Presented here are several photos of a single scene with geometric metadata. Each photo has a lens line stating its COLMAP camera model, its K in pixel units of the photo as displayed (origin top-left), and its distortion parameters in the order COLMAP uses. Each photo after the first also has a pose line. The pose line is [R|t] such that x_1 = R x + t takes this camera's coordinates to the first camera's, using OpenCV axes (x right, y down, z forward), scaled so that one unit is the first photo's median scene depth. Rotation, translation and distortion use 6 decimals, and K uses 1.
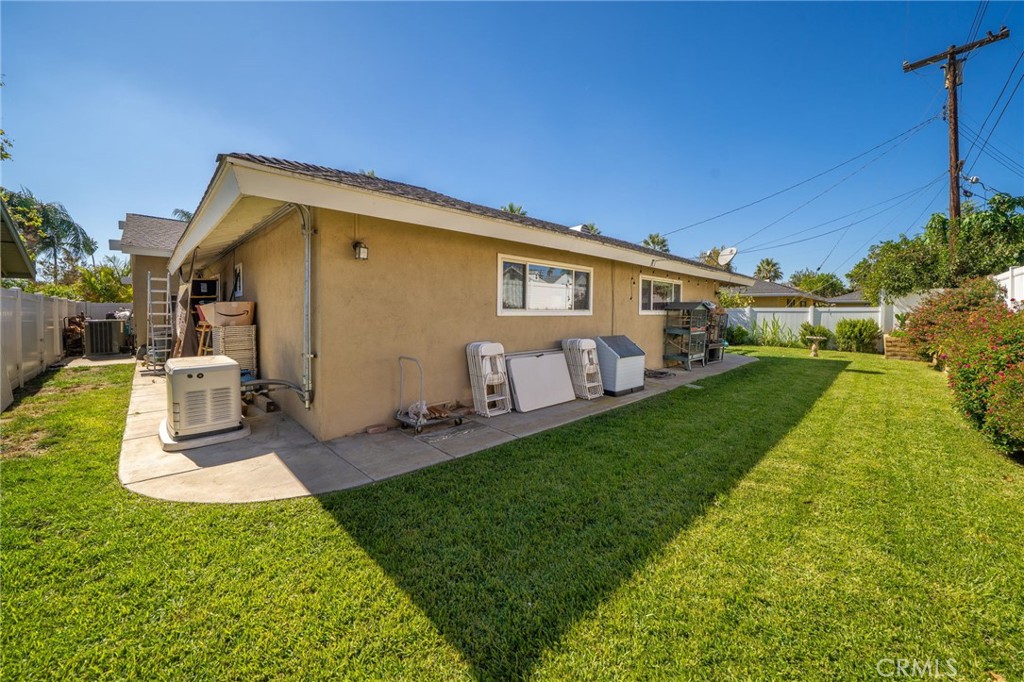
lens RADIAL K [[368.3, 0, 514.5], [0, 368.3, 317.8], [0, 0, 1]] dist [-0.011517, 0.000105]
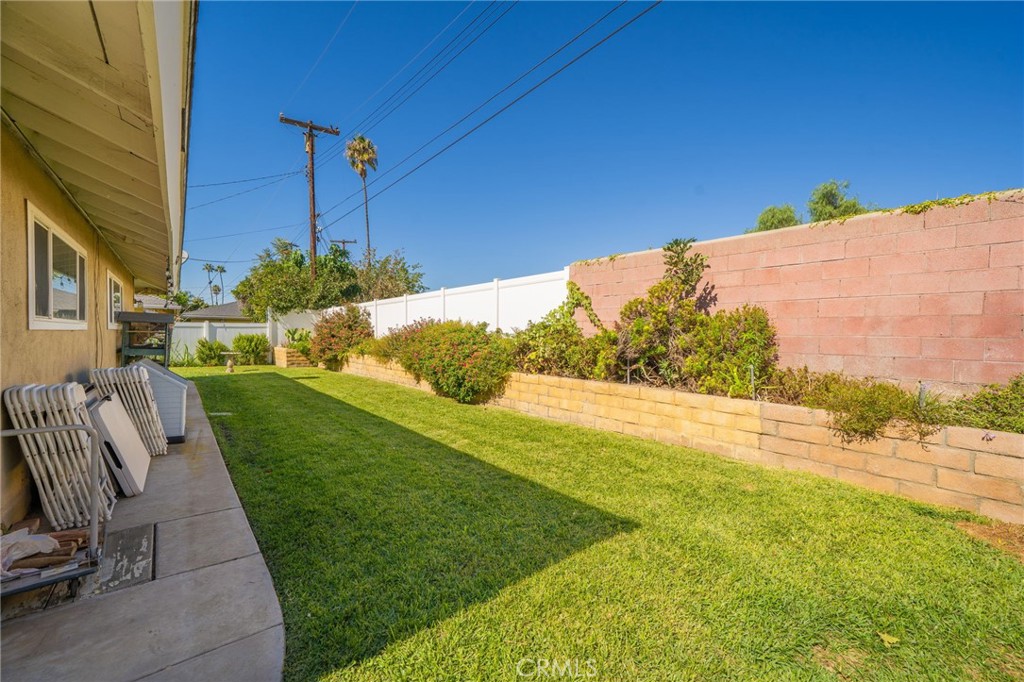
lens RADIAL K [[426.0, 0, 499.3], [0, 426.0, 338.3], [0, 0, 1]] dist [0.000046, 0.000065]
pose [[0.138725, -0.018886, 0.990151, -0.146167], [0.010477, 0.999790, 0.017602, 0.001049], [-0.990275, 0.007932, 0.138894, 0.087903]]
